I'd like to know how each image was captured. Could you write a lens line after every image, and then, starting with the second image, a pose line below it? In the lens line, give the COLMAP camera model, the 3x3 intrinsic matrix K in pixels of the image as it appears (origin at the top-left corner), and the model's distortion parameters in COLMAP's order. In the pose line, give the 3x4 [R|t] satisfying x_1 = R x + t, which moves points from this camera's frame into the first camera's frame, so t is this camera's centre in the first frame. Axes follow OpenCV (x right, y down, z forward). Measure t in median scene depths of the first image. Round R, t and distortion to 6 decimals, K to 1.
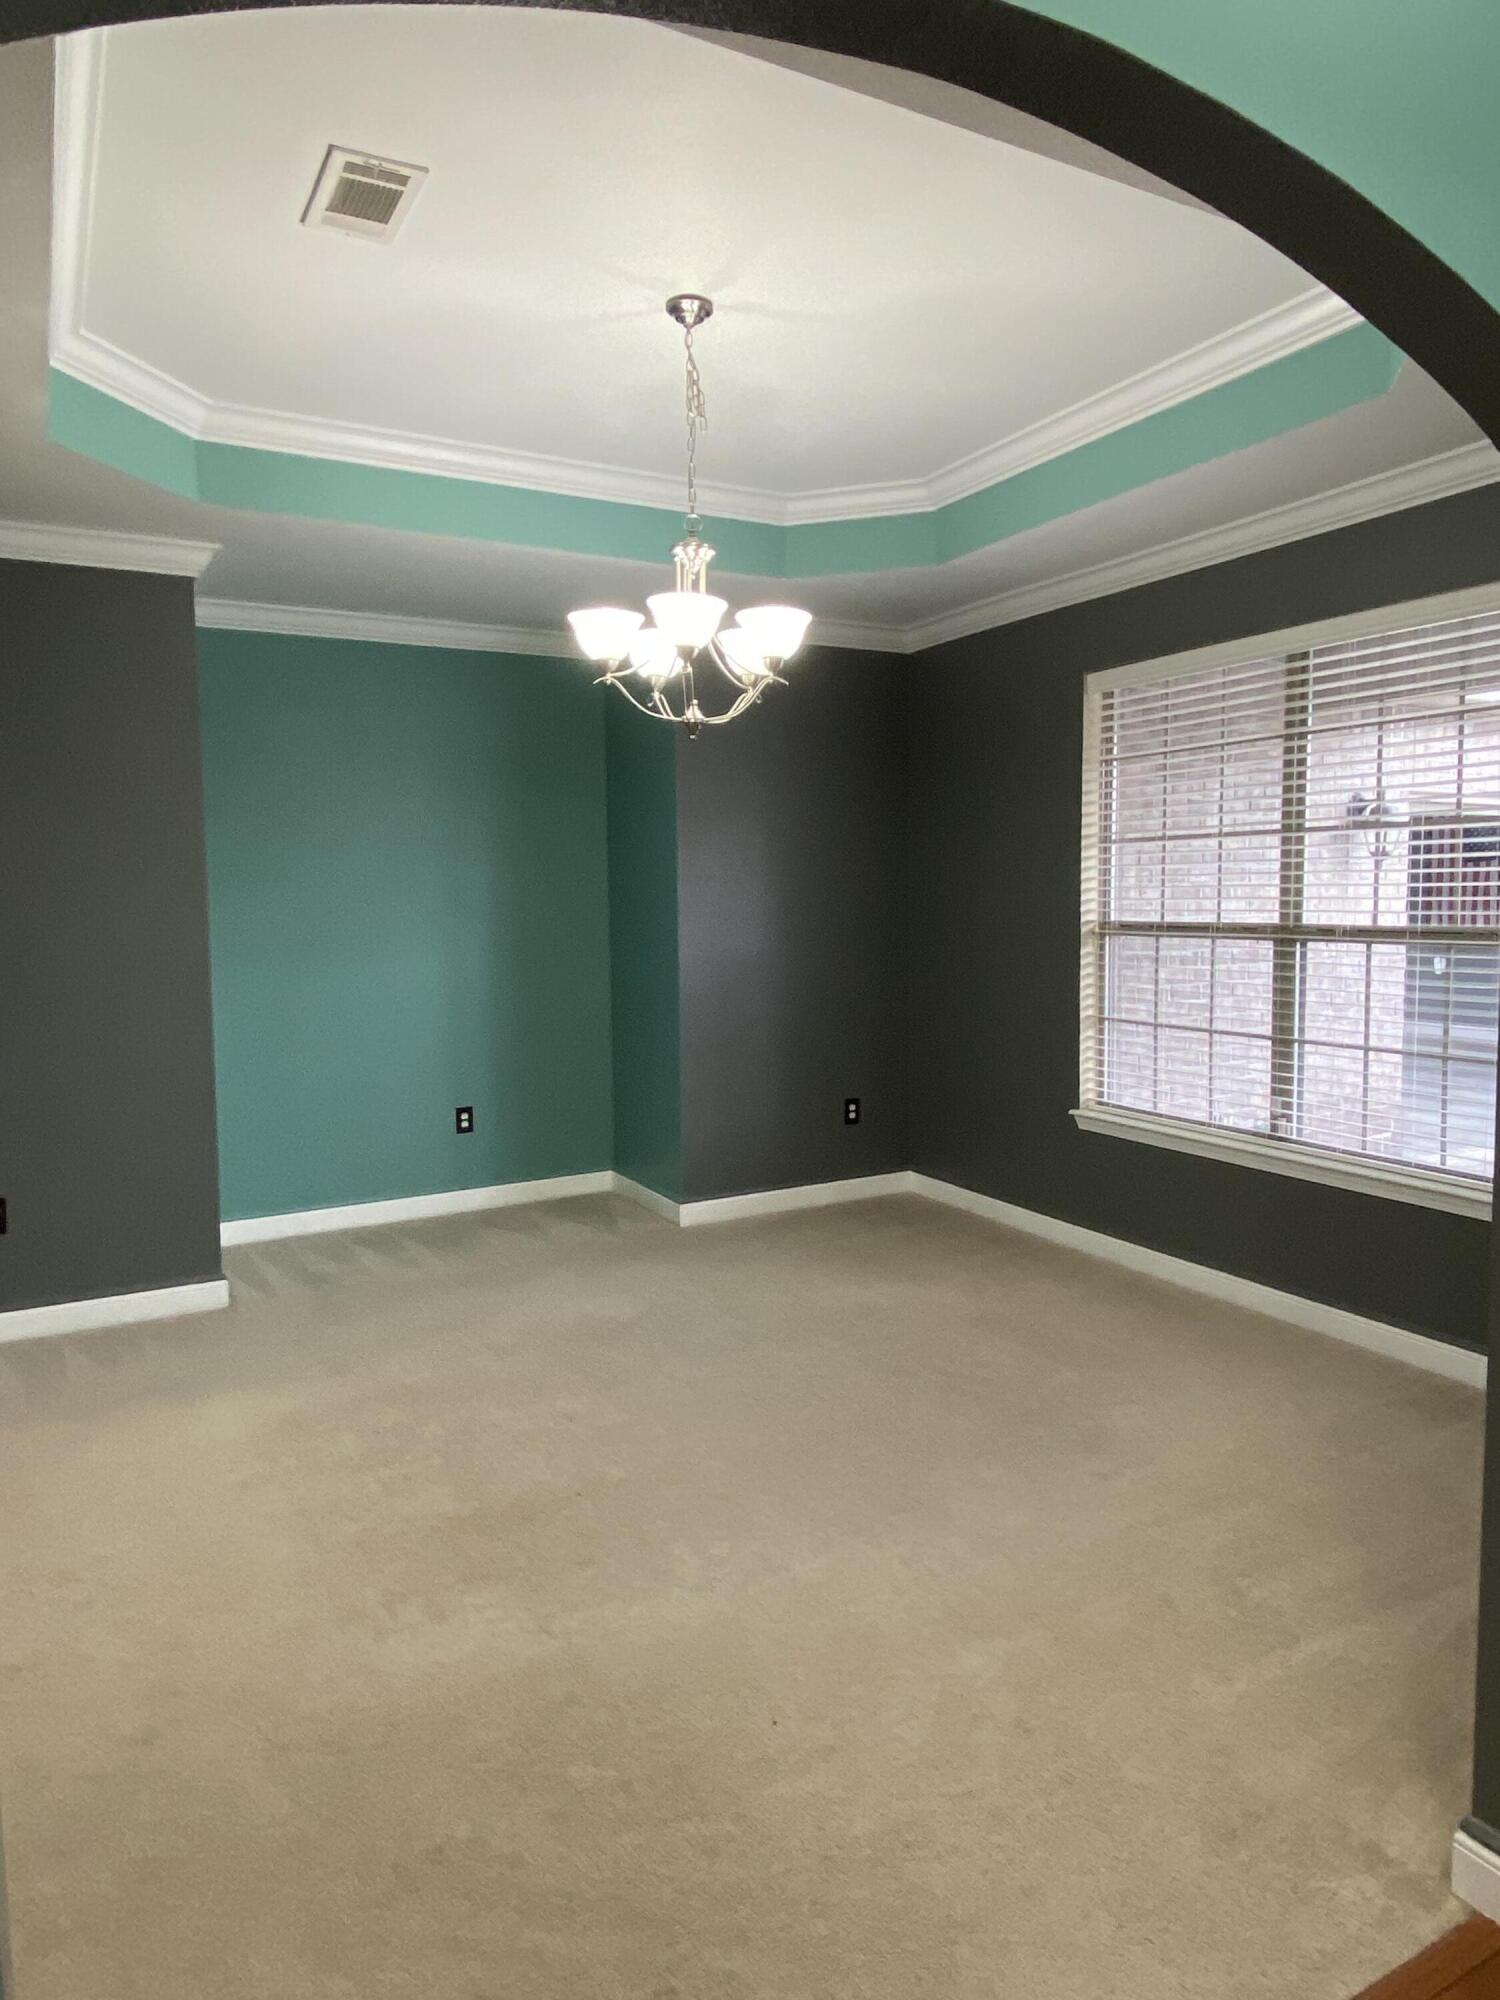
lens RADIAL K [[1271.3, 0, 770.1], [0, 1271.3, 994.1], [0, 0, 1]] dist [0.032781, -0.007437]
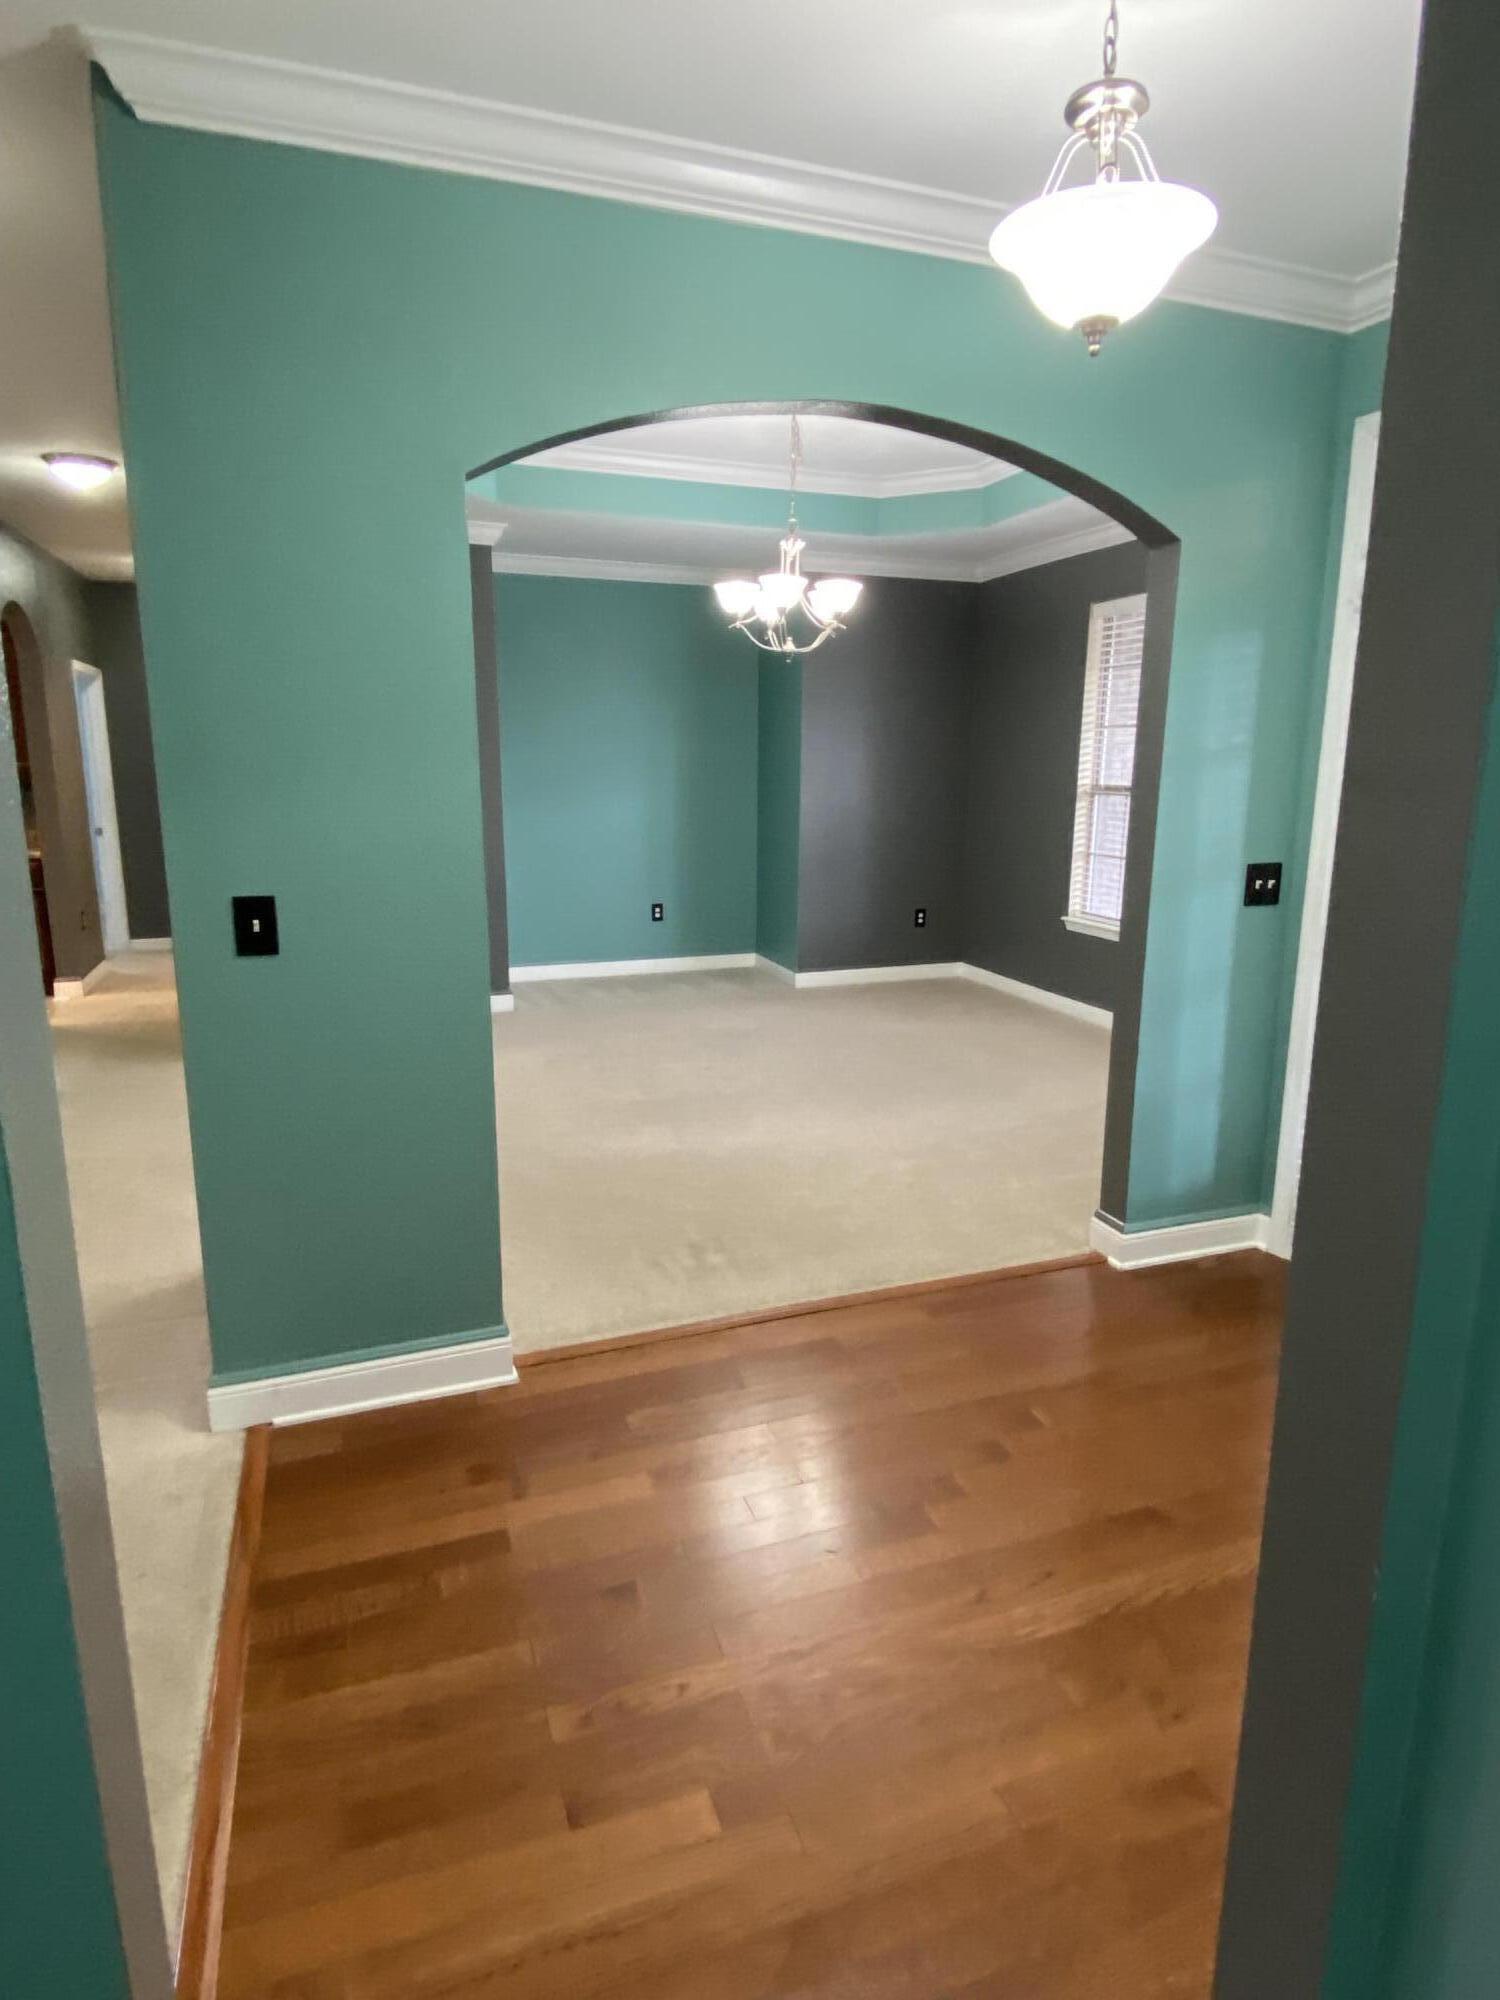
lens RADIAL K [[1101.5, 0, 750.4], [0, 1101.5, 1008.4], [0, 0, 1]] dist [0.000248, -0.010101]
pose [[0.985639, 0.051220, -0.160911, 0.094073], [-0.028301, 0.989516, 0.141621, 0.026885], [0.166478, -0.135033, 0.976755, -0.298251]]
